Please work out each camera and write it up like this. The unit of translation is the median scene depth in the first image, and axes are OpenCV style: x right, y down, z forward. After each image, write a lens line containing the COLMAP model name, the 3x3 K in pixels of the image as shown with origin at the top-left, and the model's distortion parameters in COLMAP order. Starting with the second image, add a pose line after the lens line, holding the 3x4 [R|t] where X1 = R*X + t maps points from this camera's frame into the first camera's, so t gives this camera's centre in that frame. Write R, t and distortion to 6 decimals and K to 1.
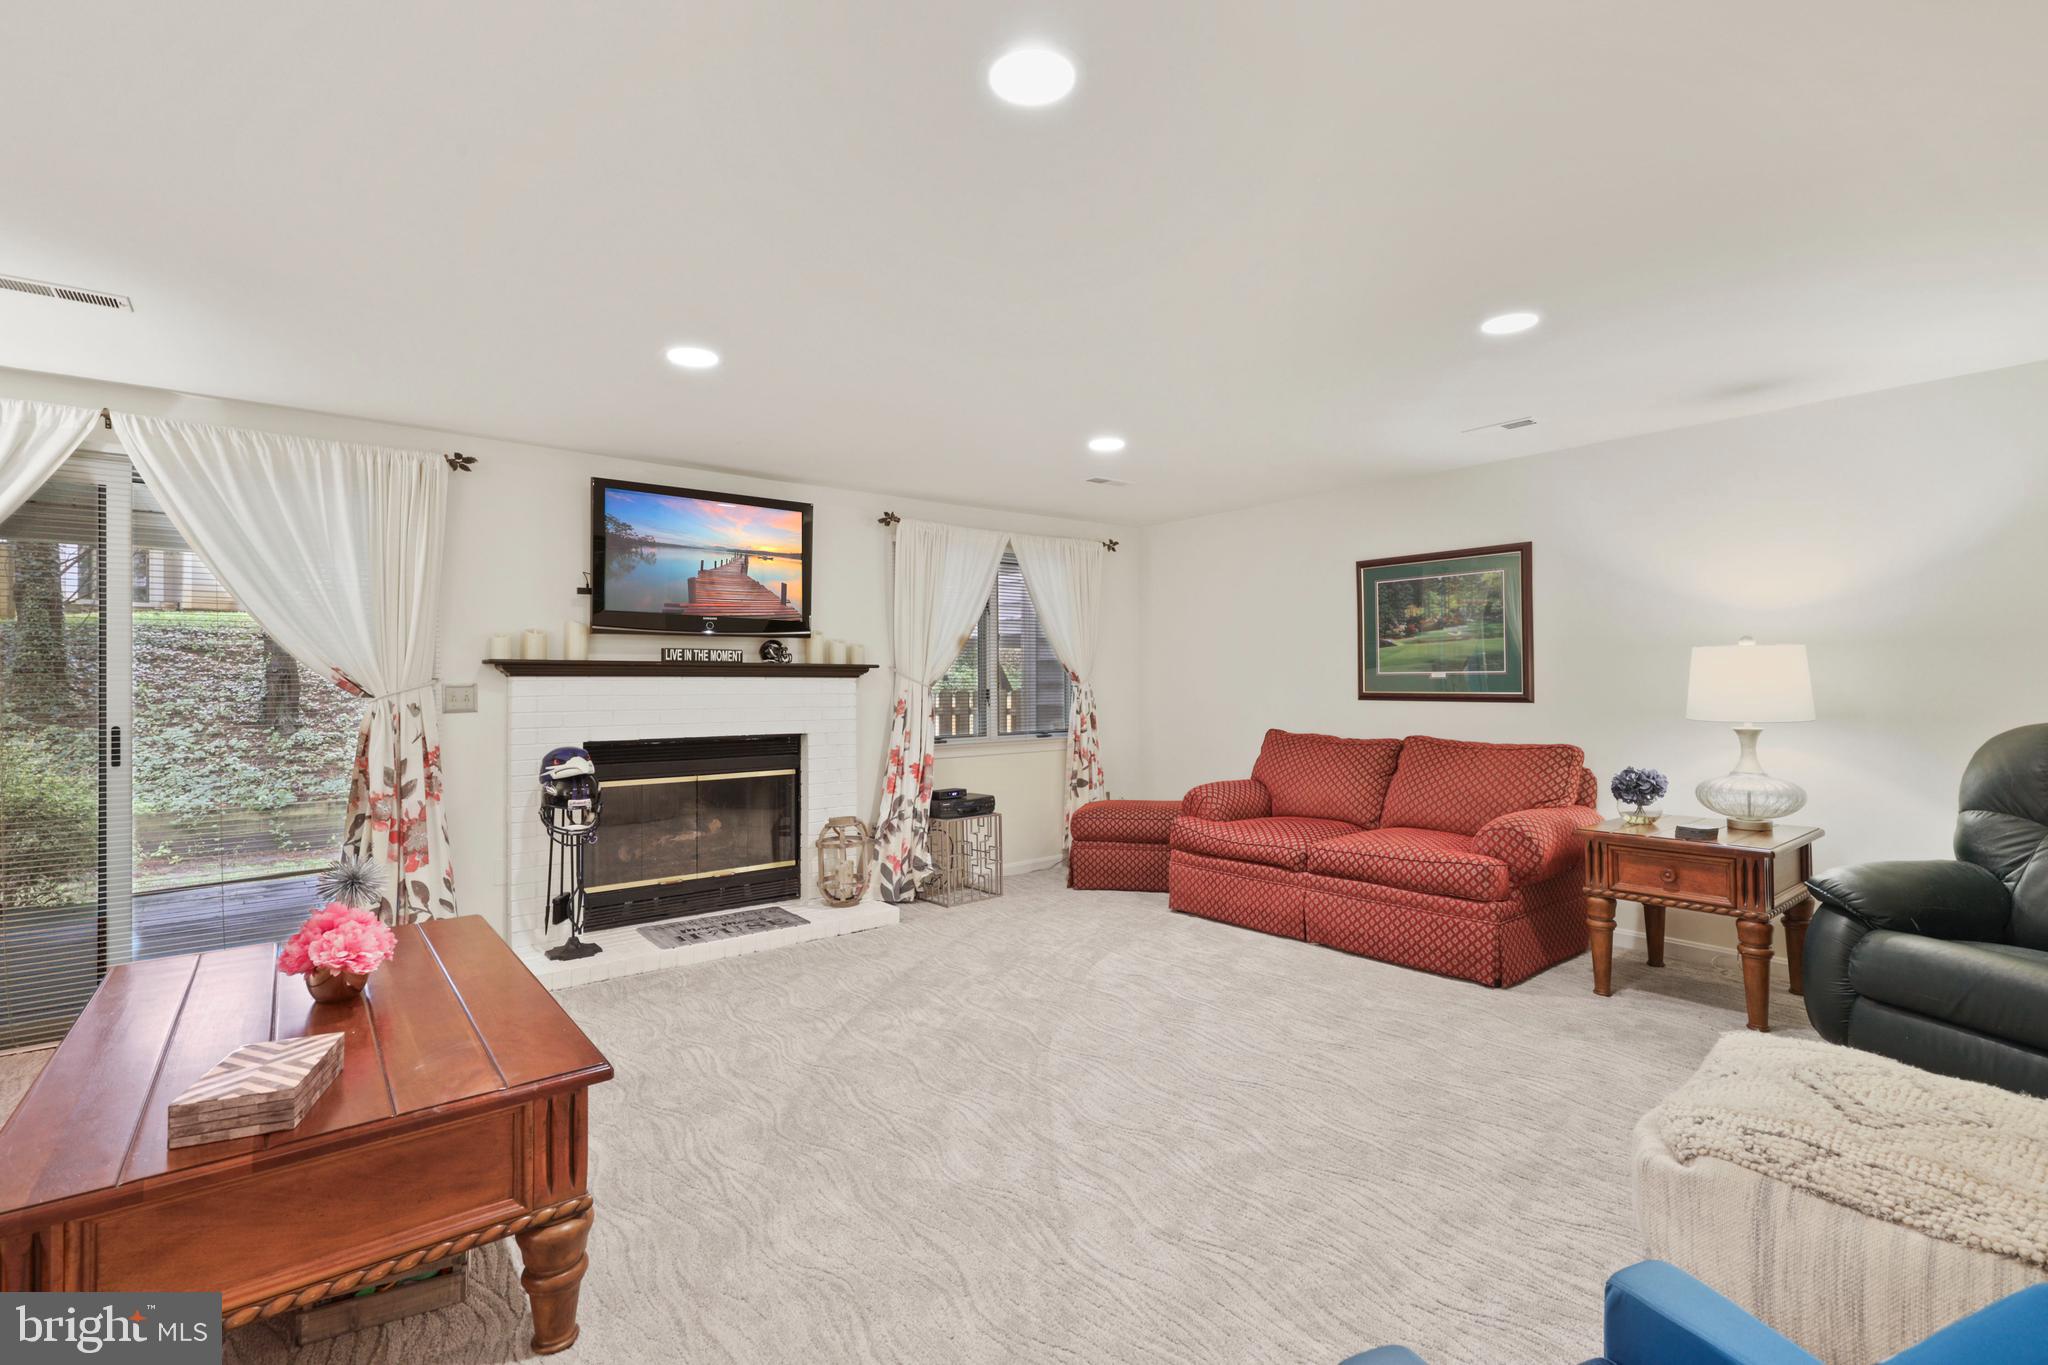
lens RADIAL K [[933.4, 0, 1037.9], [0, 933.4, 669.7], [0, 0, 1]] dist [0.022392, -0.003419]
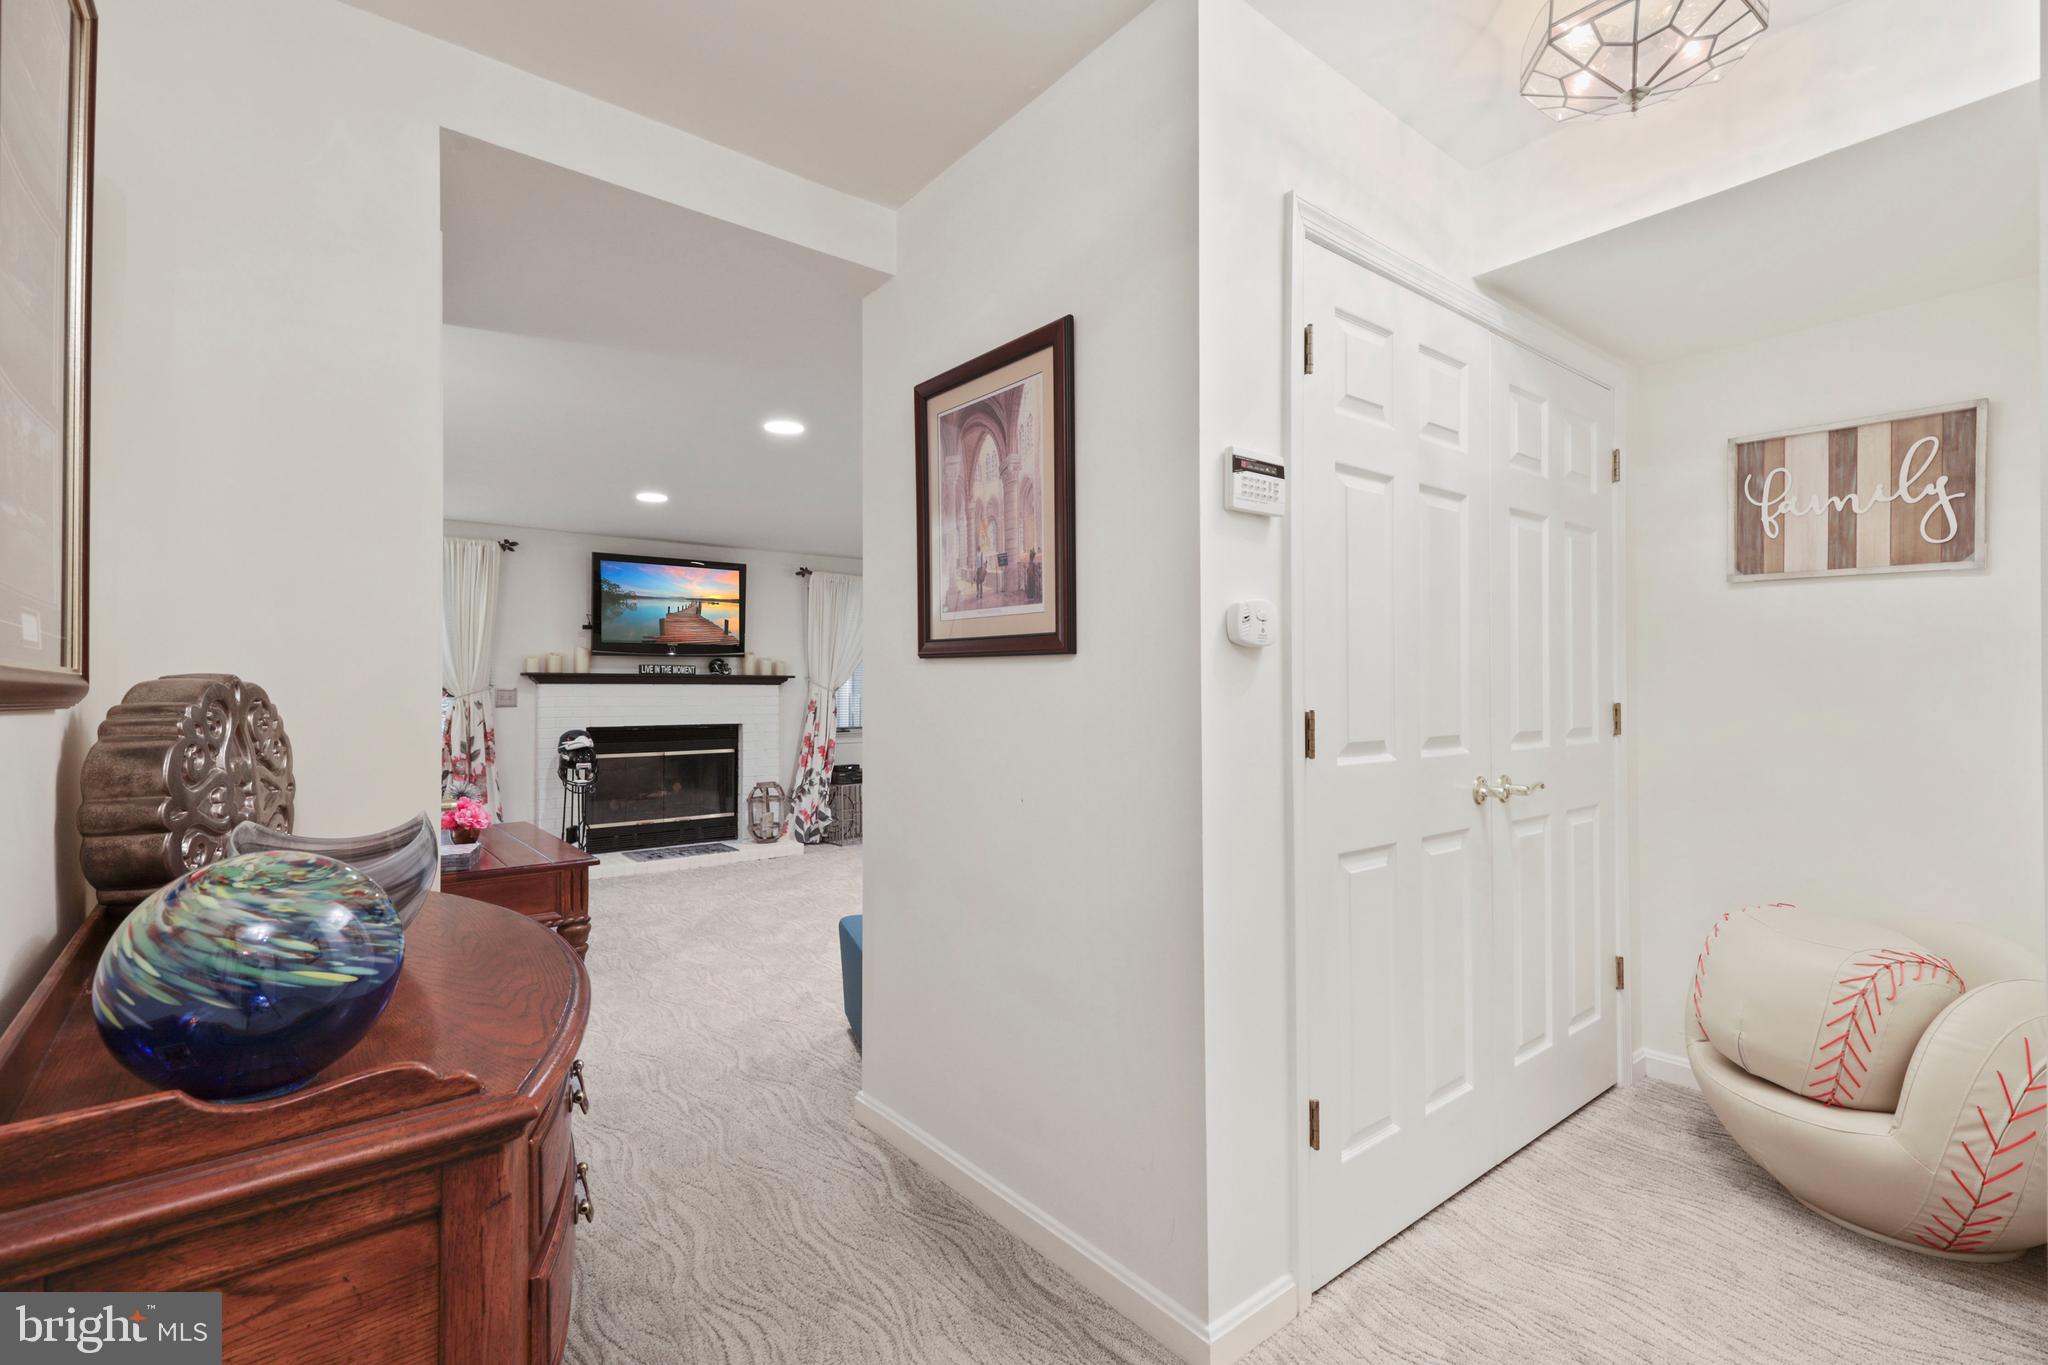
lens RADIAL K [[933.4, 0, 1039.2], [0, 933.4, 674.9], [0, 0, 1]] dist [0.022392, -0.003419]
pose [[0.999993, 0.003590, -0.001439, 0.236624], [-0.003590, 0.999994, -0.000261, -0.009101], [0.001438, 0.000266, 0.999999, -0.489115]]
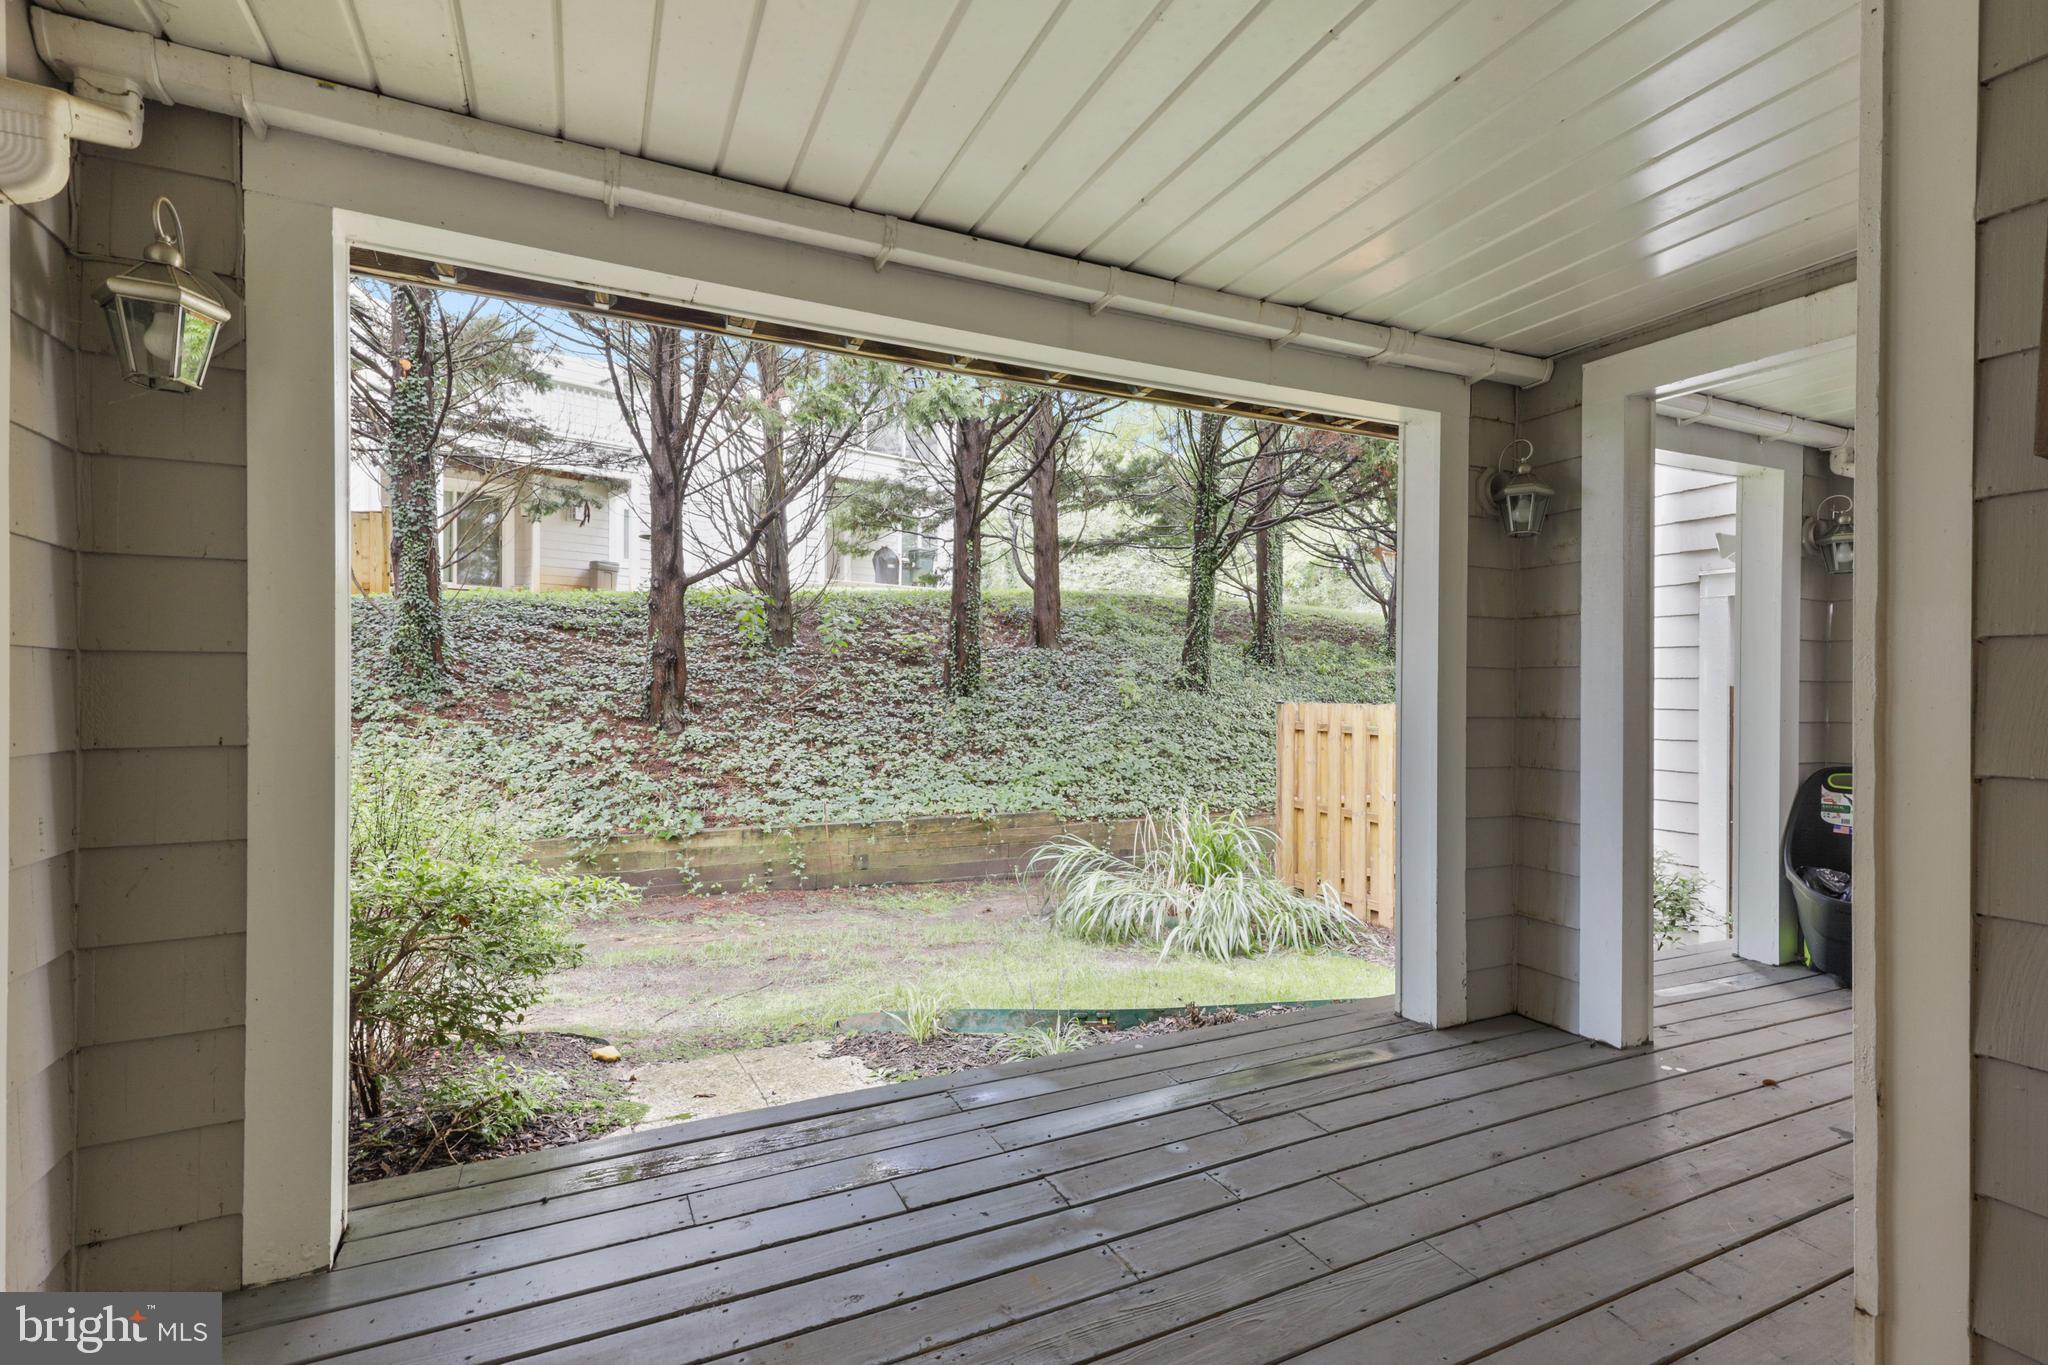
lens RADIAL K [[933.4, 0, 1022.9], [0, 933.4, 688.2], [0, 0, 1]] dist [0.022392, -0.003419]
pose [[0.974499, 0.012141, -0.224062, -0.993434], [-0.008759, 0.999832, 0.016083, 0.046547], [0.224219, -0.013711, 0.974442, 0.909456]]
